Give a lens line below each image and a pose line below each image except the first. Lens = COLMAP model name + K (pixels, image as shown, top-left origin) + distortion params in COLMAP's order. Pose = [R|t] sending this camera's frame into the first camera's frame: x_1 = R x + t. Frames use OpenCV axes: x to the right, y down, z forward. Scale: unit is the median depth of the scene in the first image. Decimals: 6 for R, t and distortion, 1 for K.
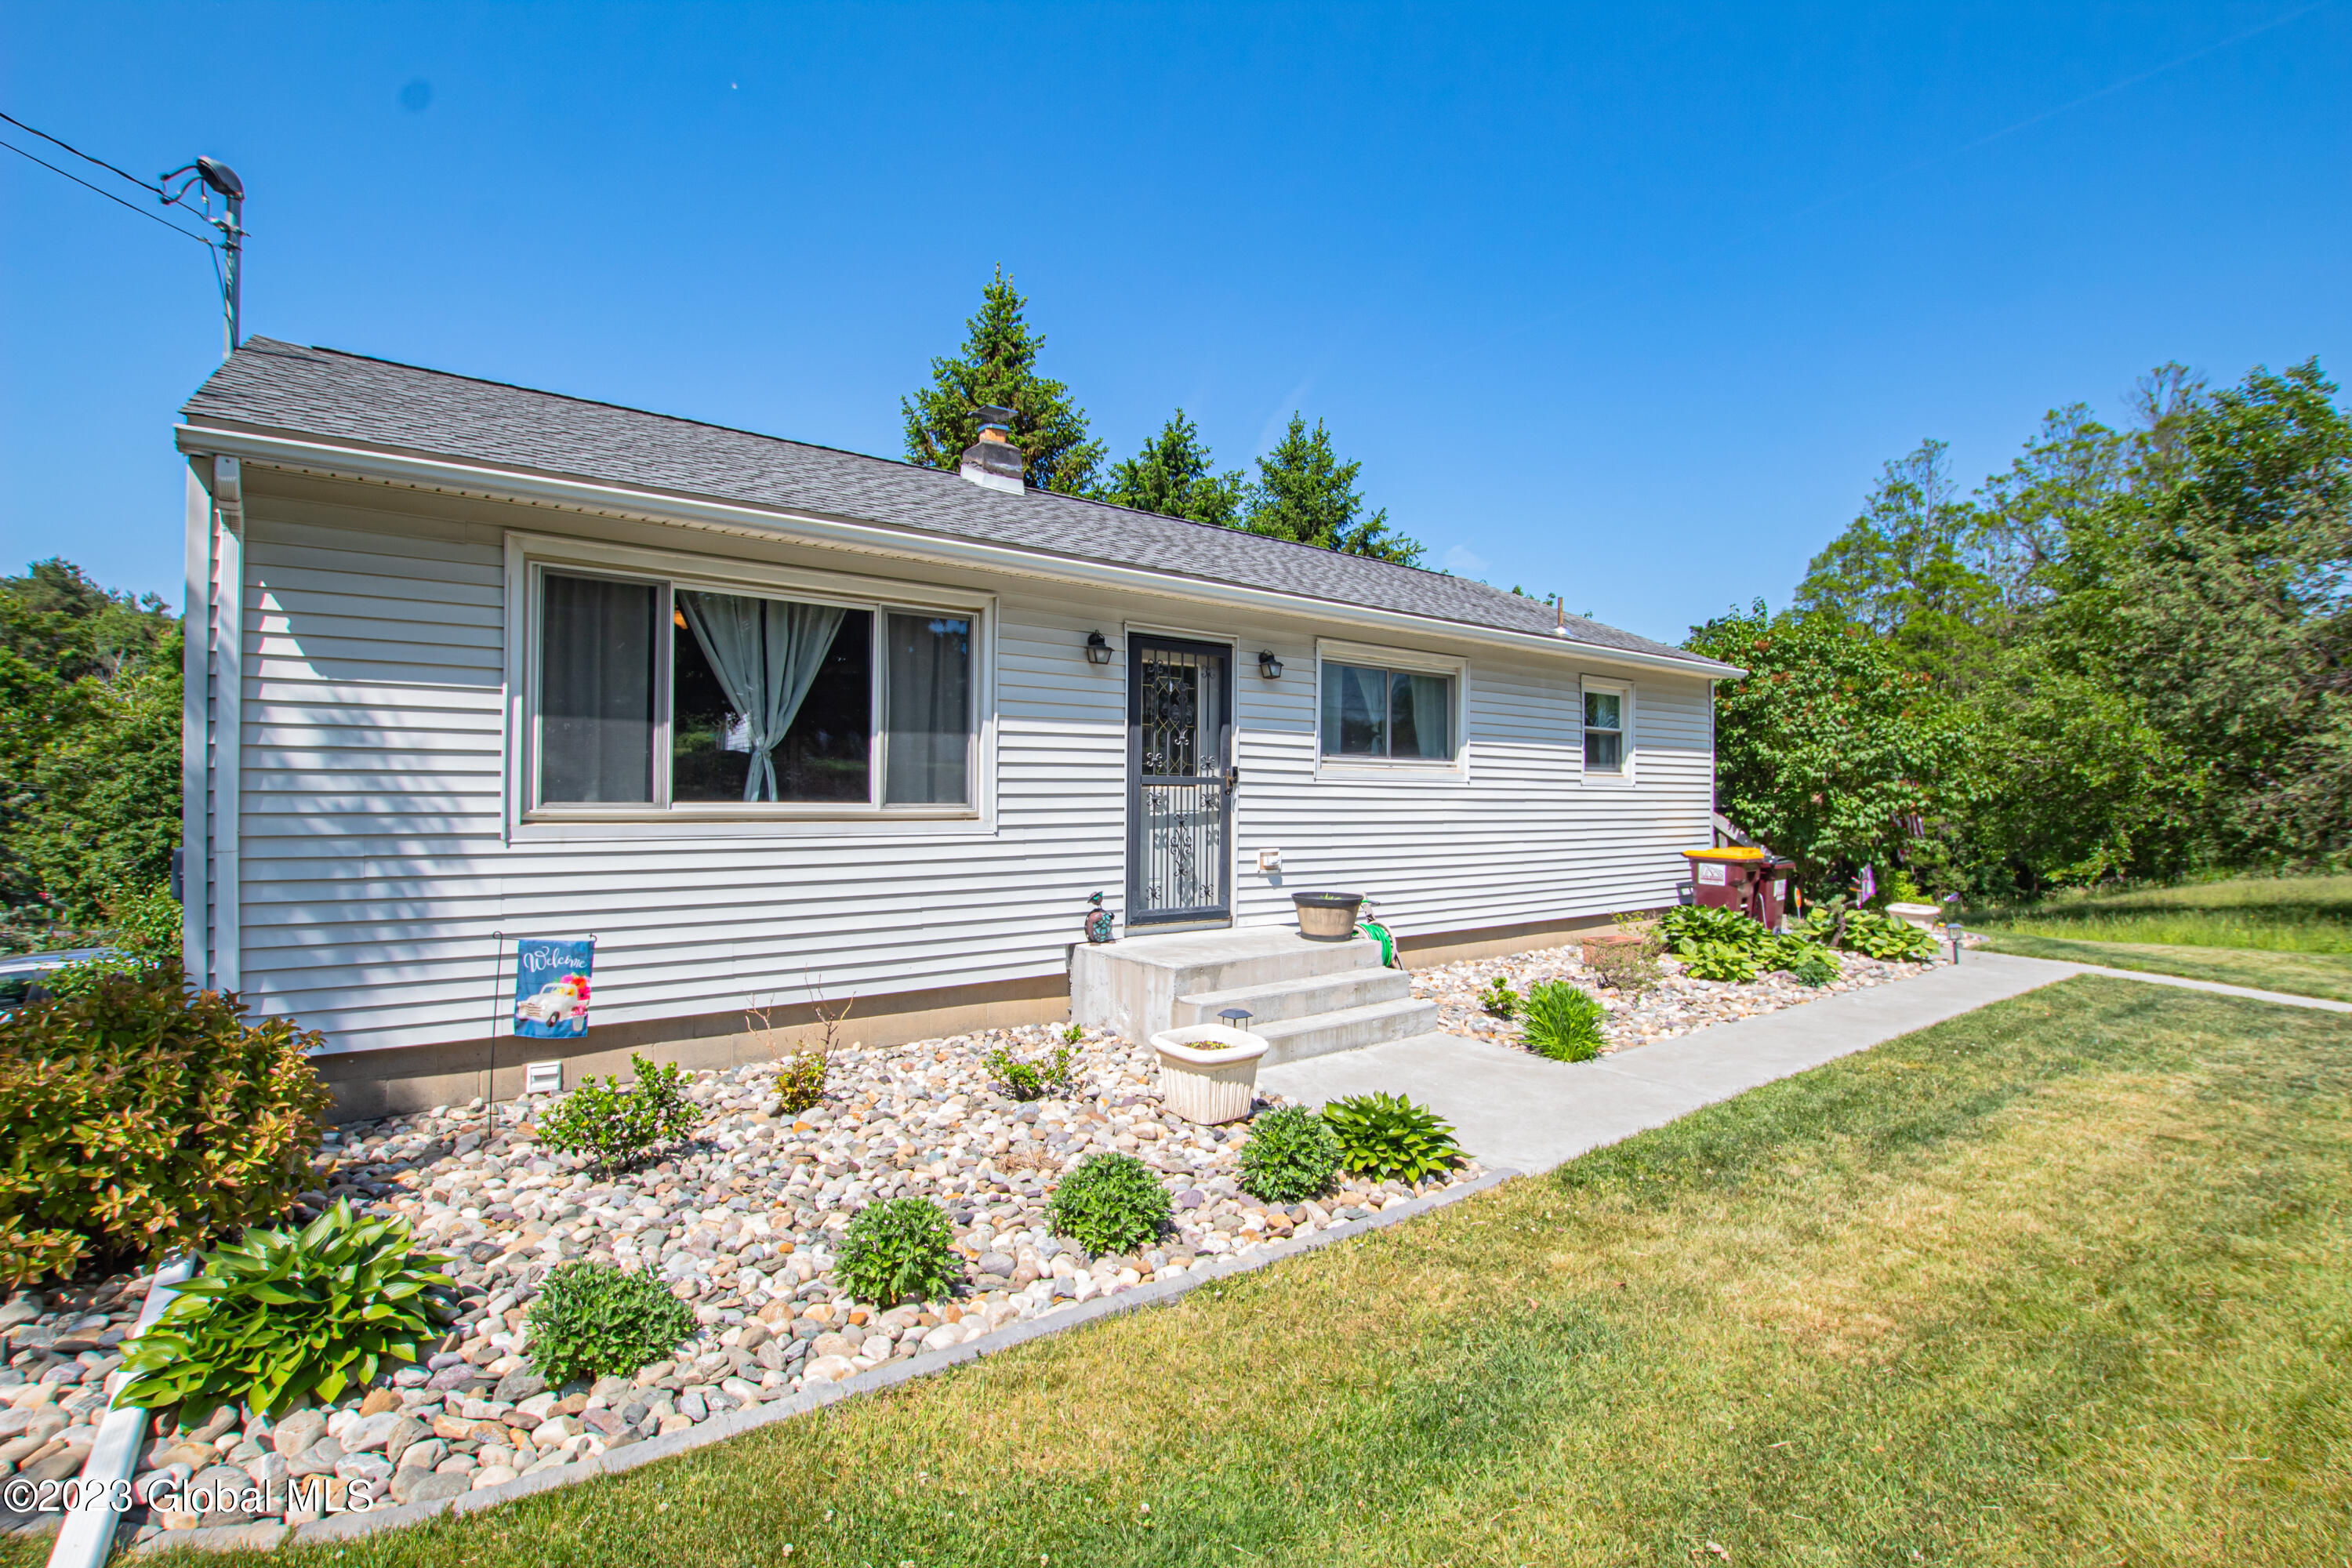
lens RADIAL K [[1086.9, 0, 1178.5], [0, 1086.9, 796.5], [0, 0, 1]] dist [-0.033243, 0.006219]
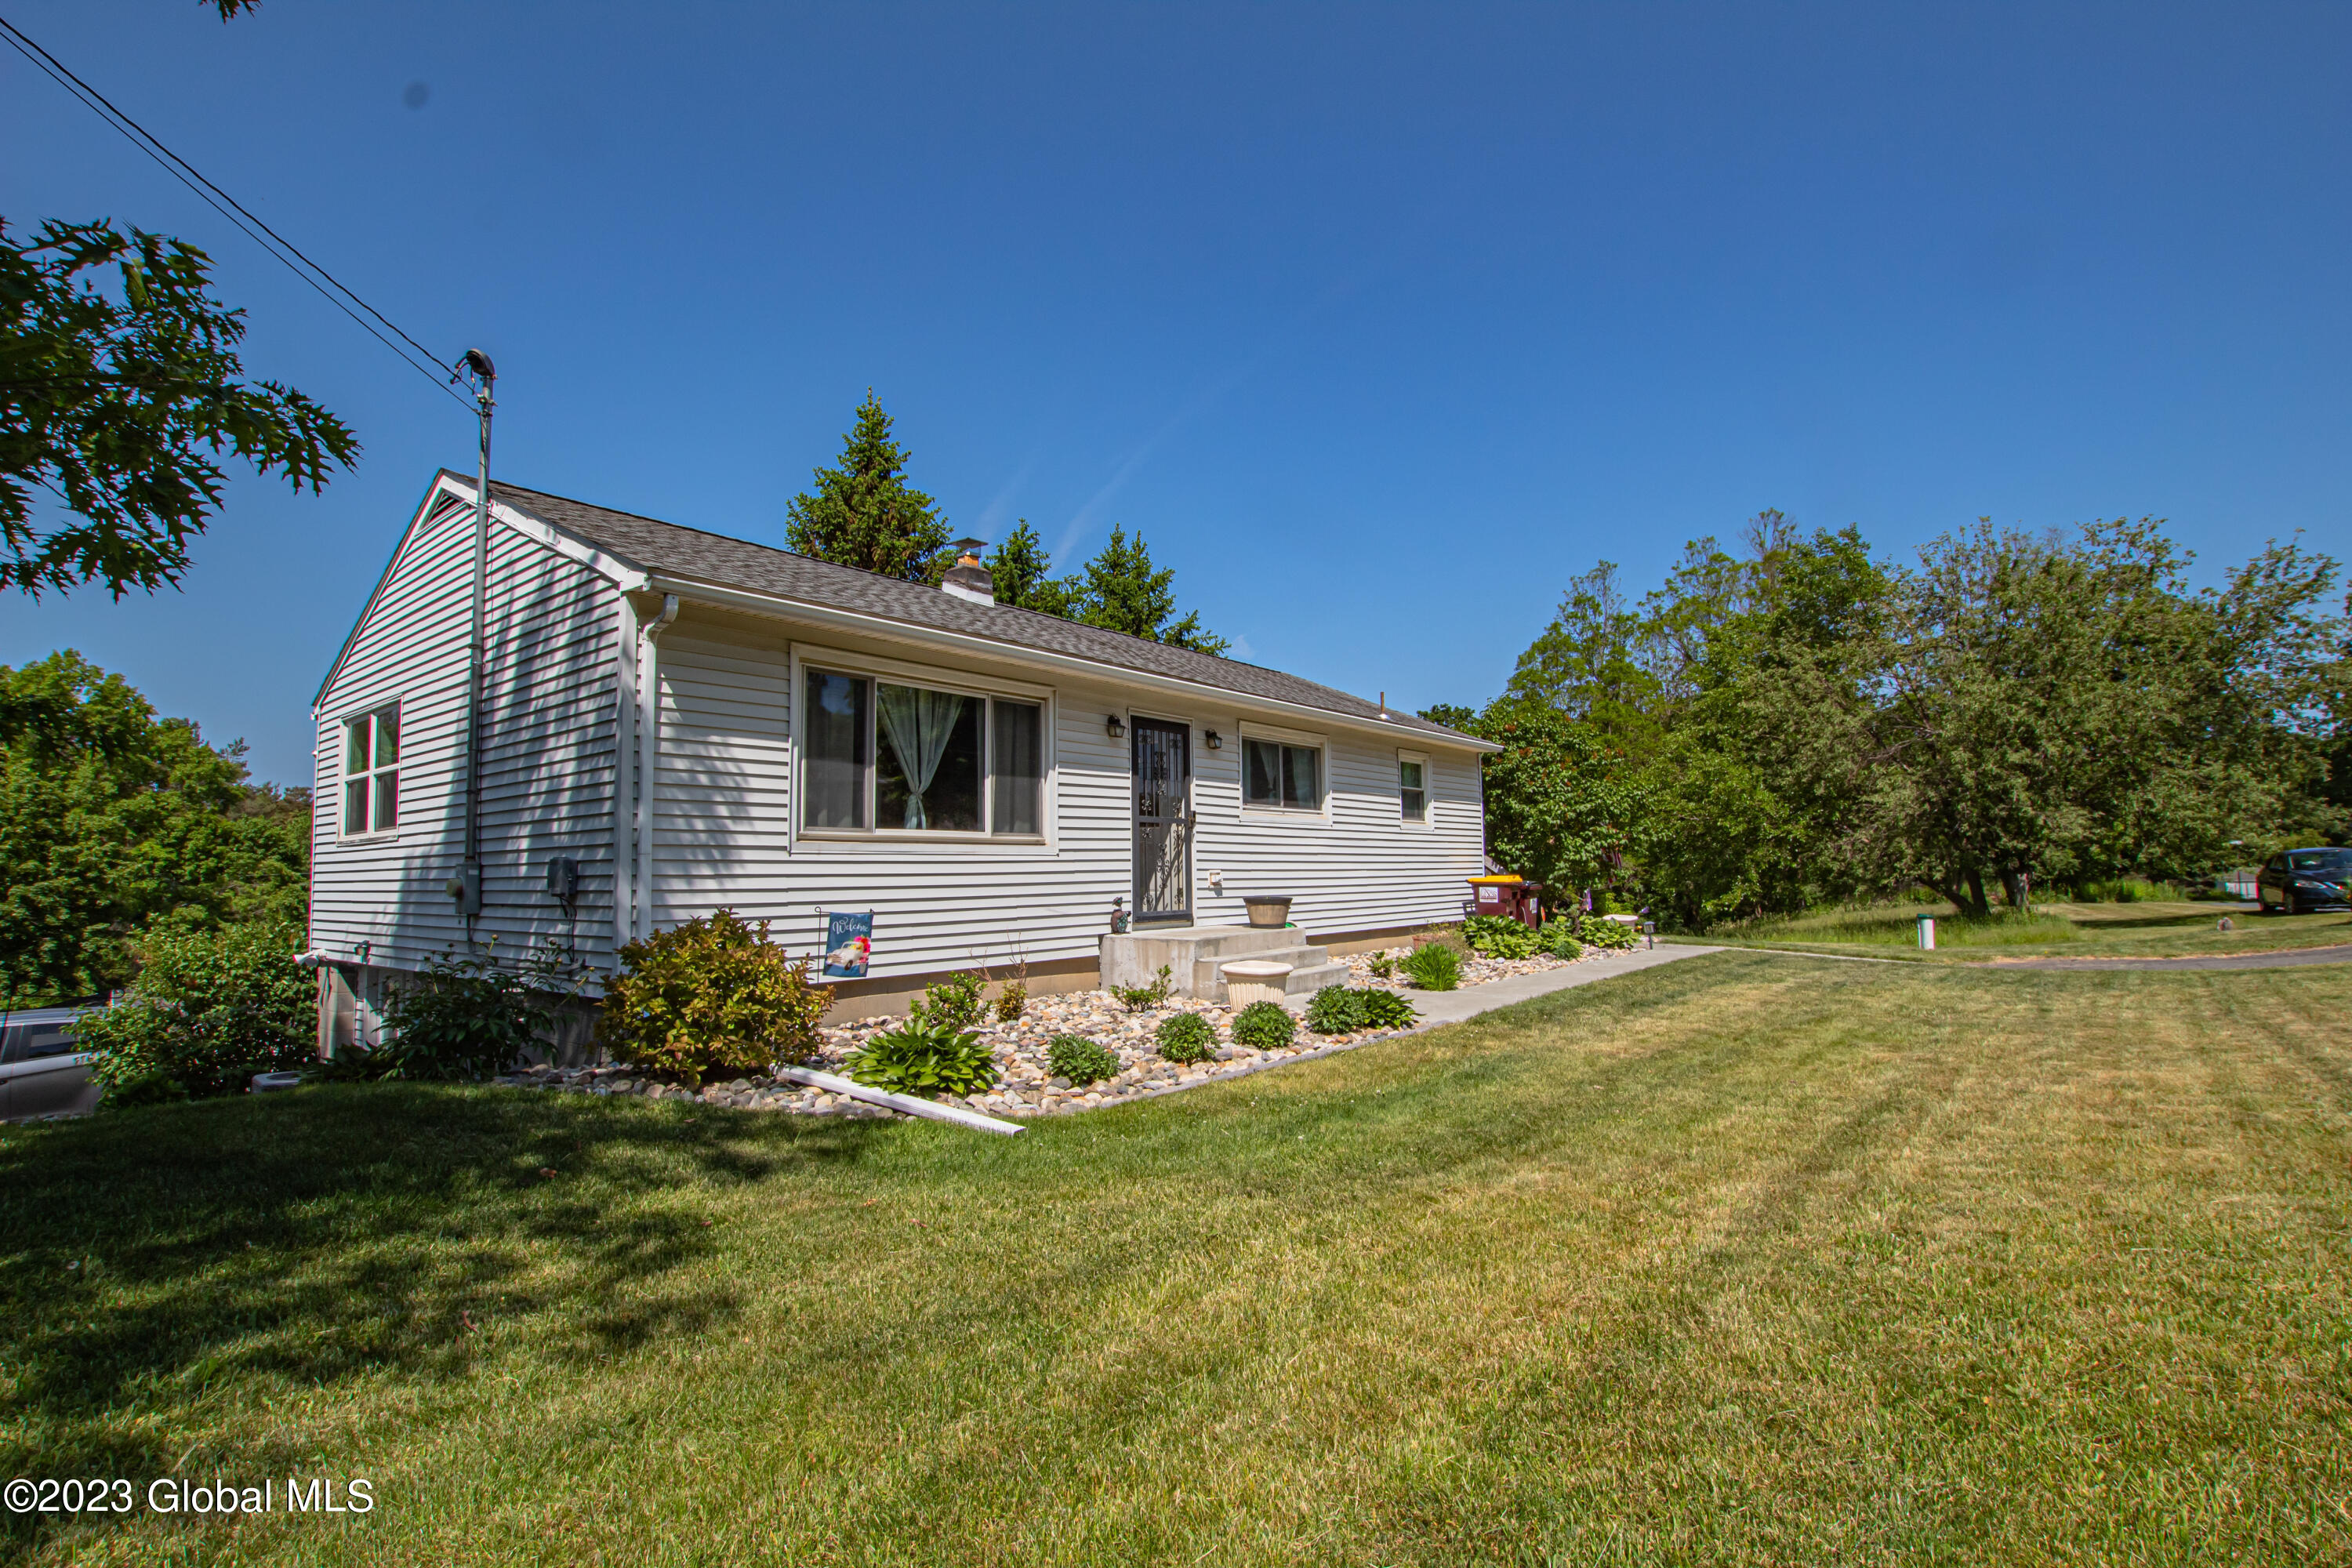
lens RADIAL K [[1090.9, 0, 1177.2], [0, 1090.9, 798.7], [0, 0, 1]] dist [-0.034524, 0.005177]
pose [[0.973170, -0.005938, 0.230009, -0.286626], [0.022411, 0.997360, -0.069073, 0.052671], [-0.228992, 0.072374, 0.970734, -0.355905]]
